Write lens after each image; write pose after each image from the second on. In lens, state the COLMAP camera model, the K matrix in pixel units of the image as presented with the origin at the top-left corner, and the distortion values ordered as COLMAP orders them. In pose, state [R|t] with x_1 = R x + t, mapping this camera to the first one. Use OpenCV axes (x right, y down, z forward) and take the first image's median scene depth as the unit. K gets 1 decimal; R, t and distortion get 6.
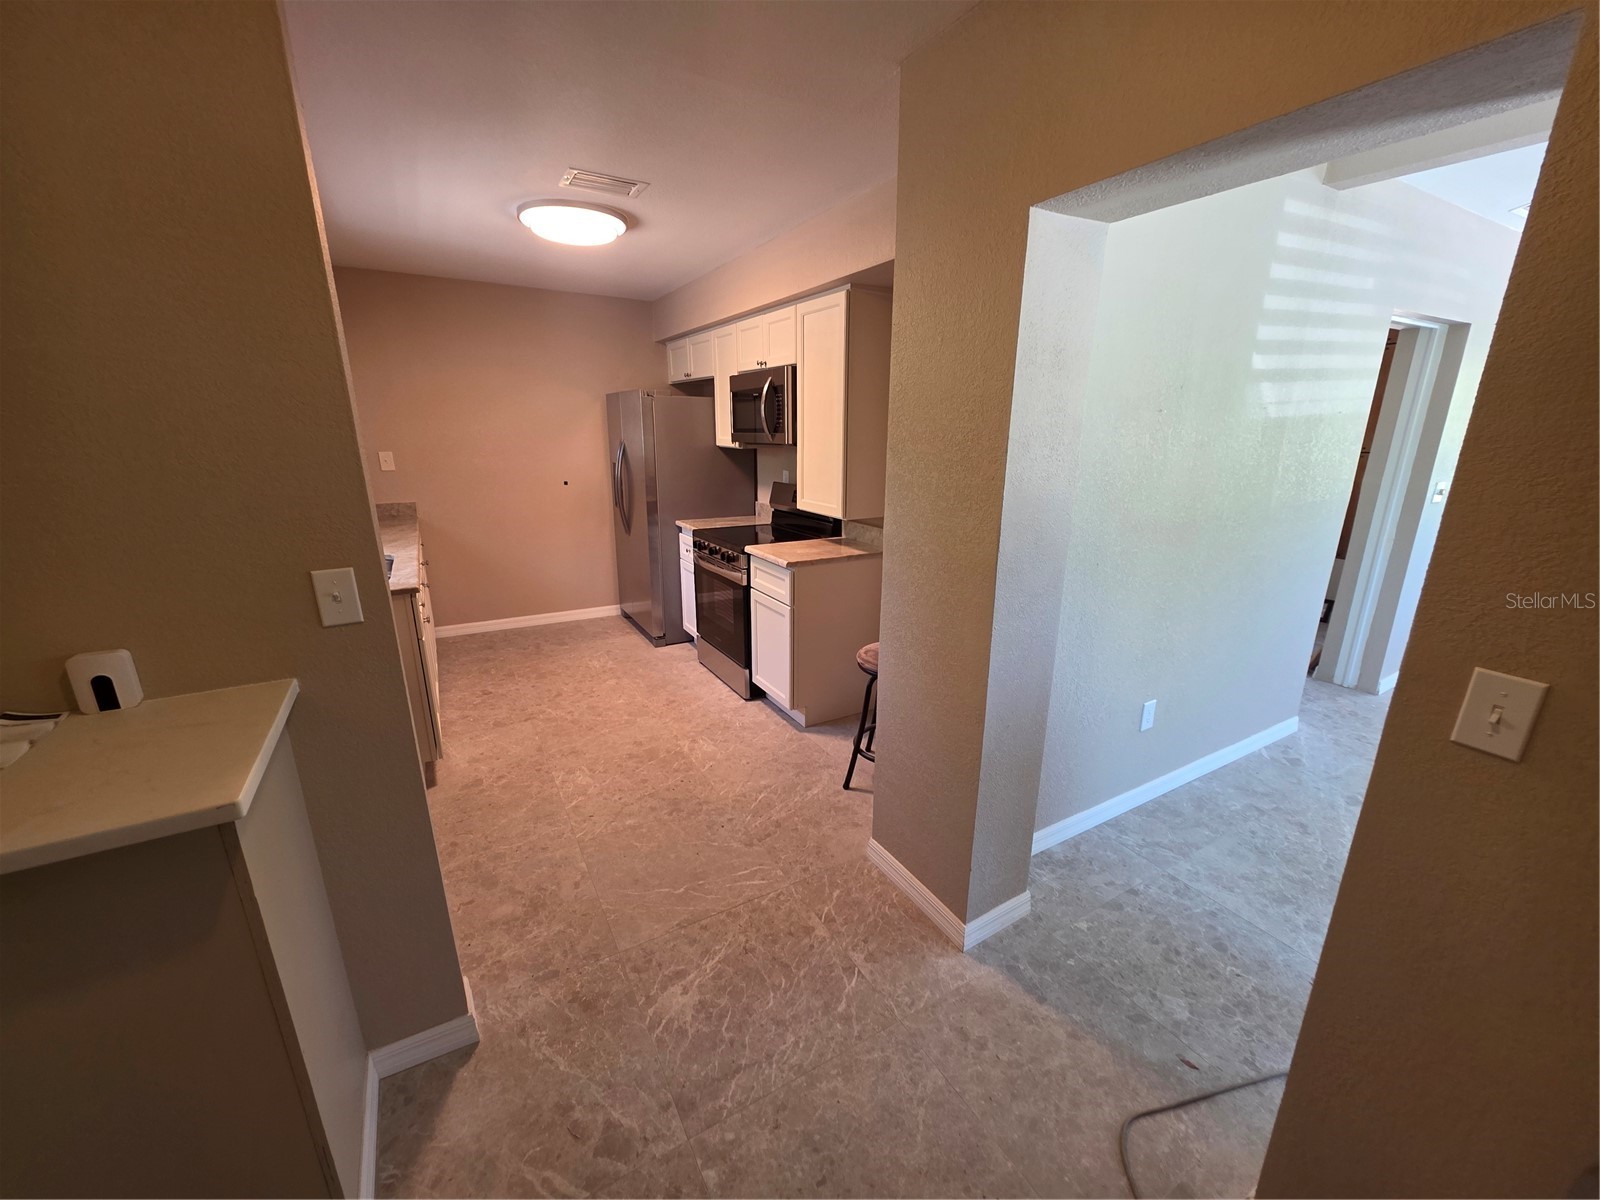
lens RADIAL K [[643.0, 0, 804.7], [0, 643.0, 605.4], [0, 0, 1]] dist [0.004281, -0.000325]
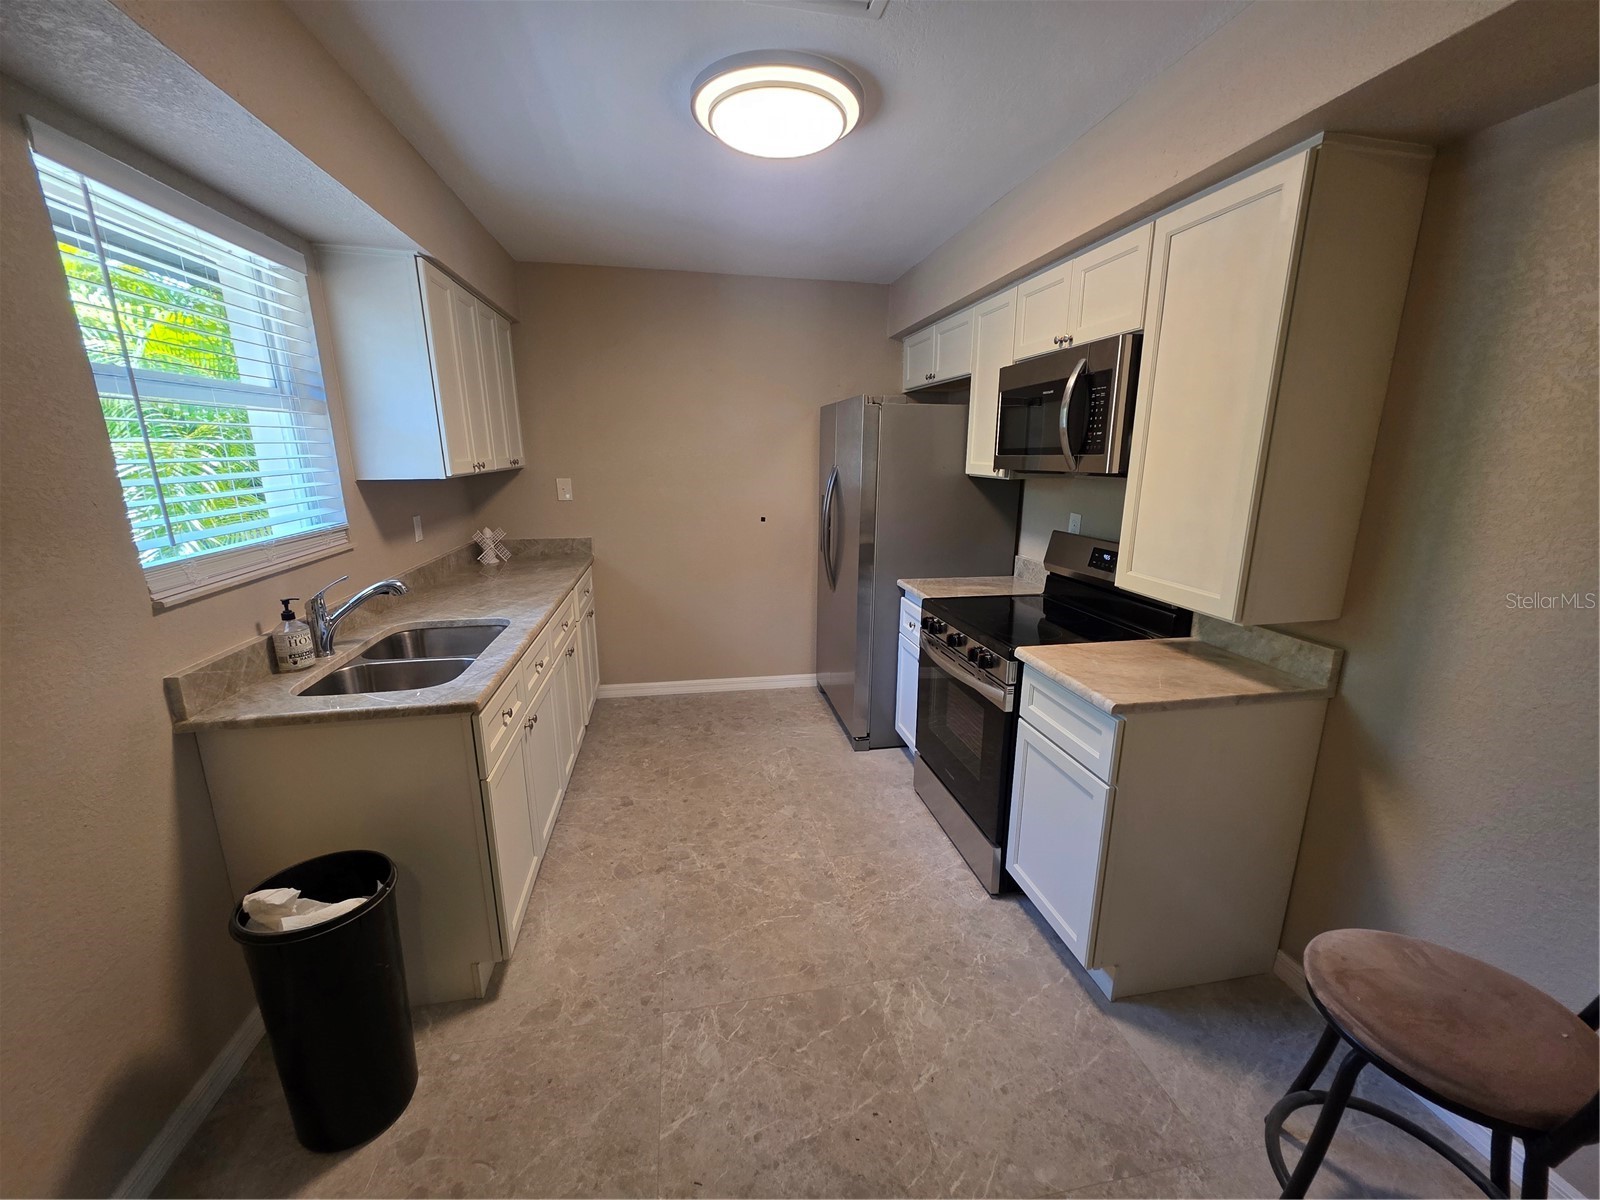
lens RADIAL K [[643.0, 0, 799.7], [0, 643.0, 605.1], [0, 0, 1]] dist [0.004281, -0.000325]
pose [[0.943147, 0.075161, -0.323767, -0.086234], [-0.087827, 0.995830, -0.024666, -0.092391], [0.320563, 0.051699, 0.945815, 0.362707]]
